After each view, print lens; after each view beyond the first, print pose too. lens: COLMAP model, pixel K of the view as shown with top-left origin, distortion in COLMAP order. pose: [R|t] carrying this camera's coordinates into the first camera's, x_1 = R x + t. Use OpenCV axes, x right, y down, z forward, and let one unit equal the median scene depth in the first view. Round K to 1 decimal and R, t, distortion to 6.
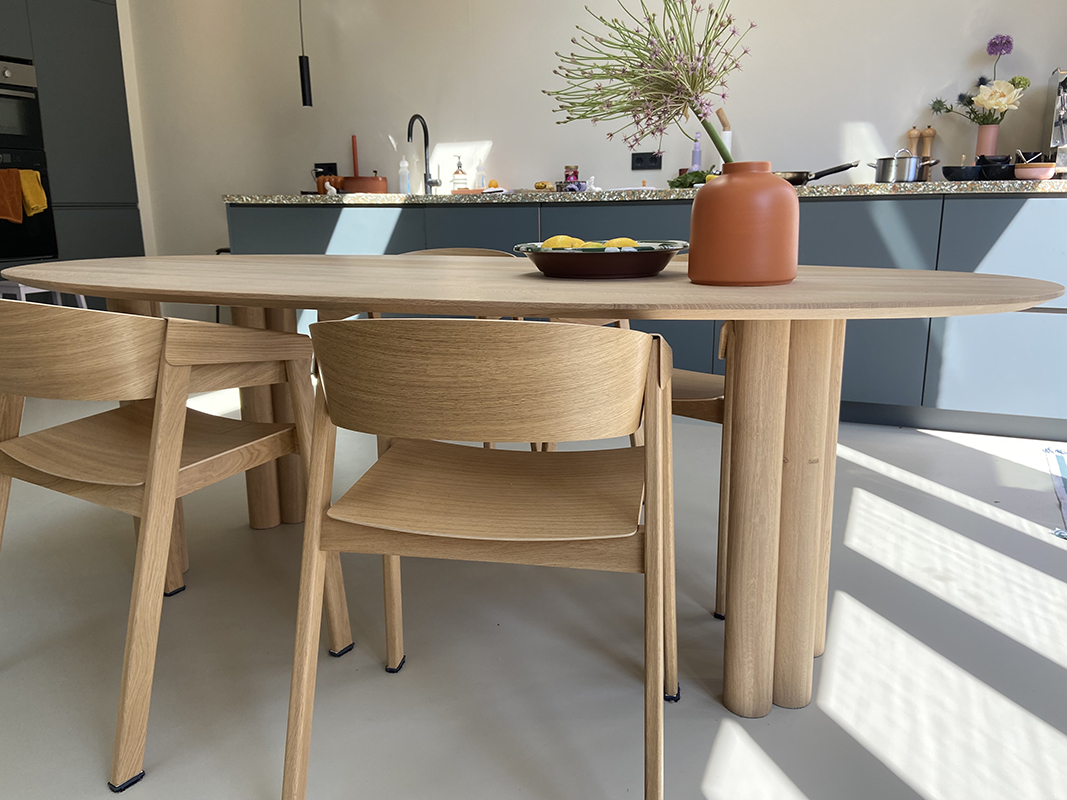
lens RADIAL K [[798.9, 0, 534.4], [0, 798.9, 398.5], [0, 0, 1]] dist [0.017414, -0.039499]
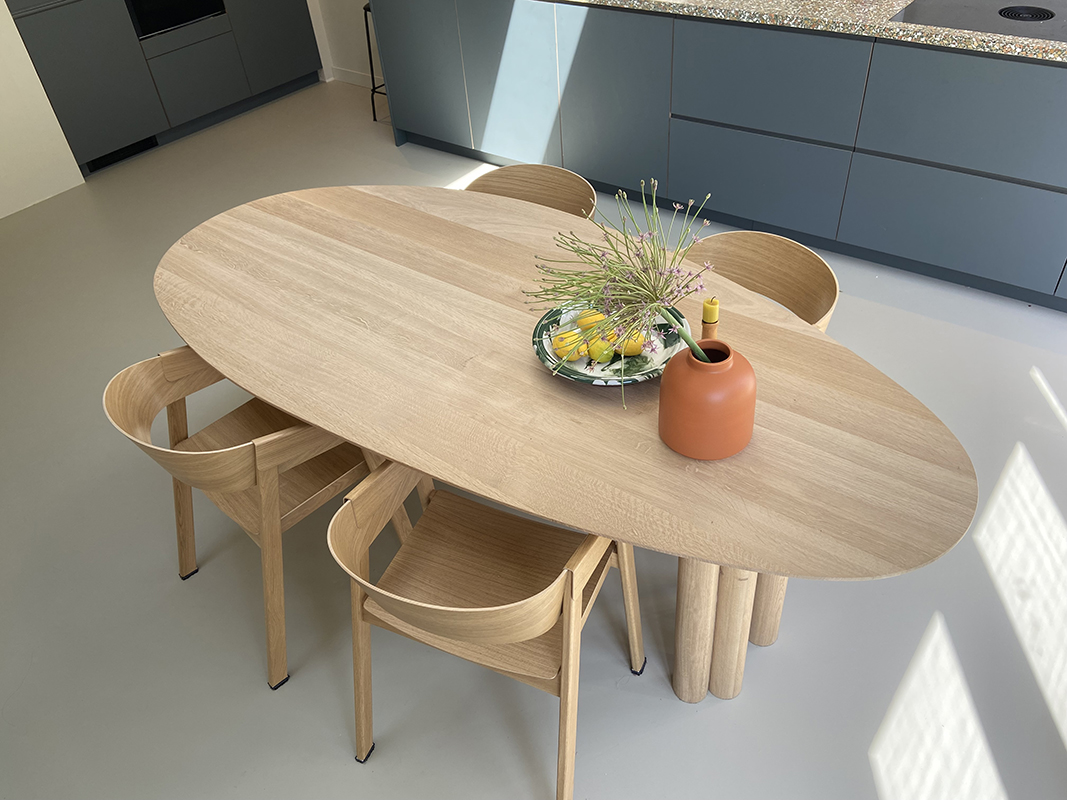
lens RADIAL K [[798.9, 0, 527.1], [0, 798.9, 404.1], [0, 0, 1]] dist [0.017414, -0.039499]
pose [[0.966795, 0.108475, -0.231390, 0.119905], [0.008902, 0.890598, 0.454705, -0.308384], [0.255399, -0.441666, 0.860059, -0.012049]]
